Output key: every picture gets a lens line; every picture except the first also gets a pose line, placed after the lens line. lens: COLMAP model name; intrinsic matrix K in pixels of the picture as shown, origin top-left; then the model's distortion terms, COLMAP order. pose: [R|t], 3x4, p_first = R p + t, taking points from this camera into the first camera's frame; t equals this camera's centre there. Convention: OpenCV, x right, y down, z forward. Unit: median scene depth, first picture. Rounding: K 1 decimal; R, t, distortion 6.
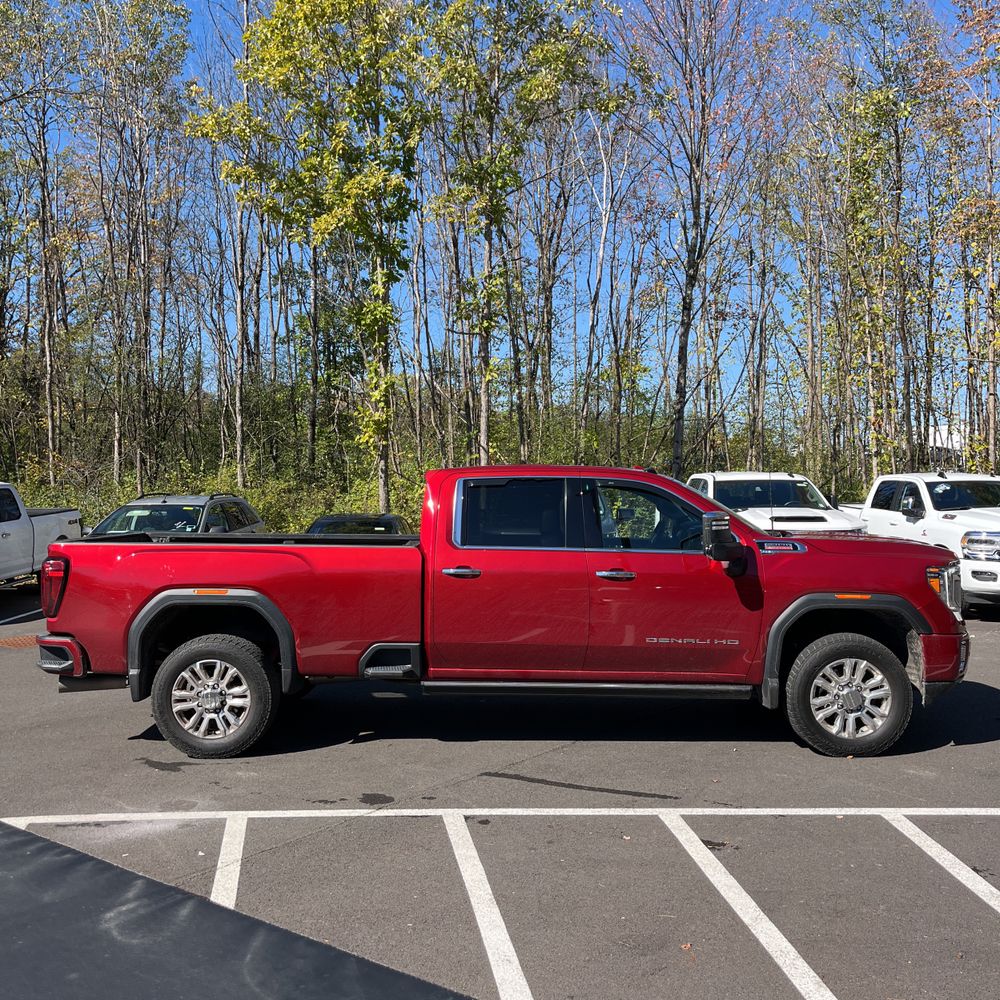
lens RADIAL K [[964.3, 0, 488.6], [0, 964.3, 490.6], [0, 0, 1]] dist [0.064918, -0.088139]
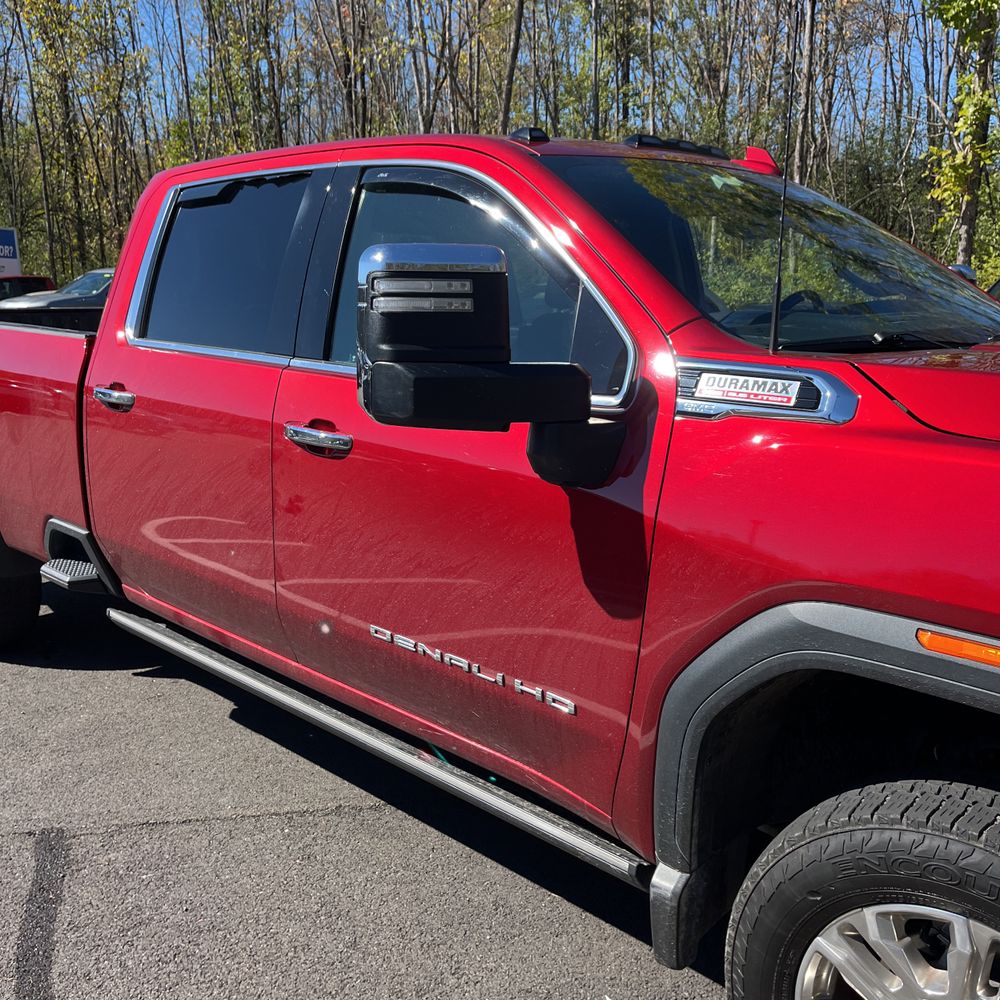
lens RADIAL K [[984.6, 0, 493.3], [0, 984.6, 491.3], [0, 0, 1]] dist [0.099291, -0.150607]
pose [[0.751570, 0.138458, -0.644958, 0.183957], [-0.004010, 0.978665, 0.205425, 0.013618], [0.659641, -0.151805, 0.736091, 0.336769]]
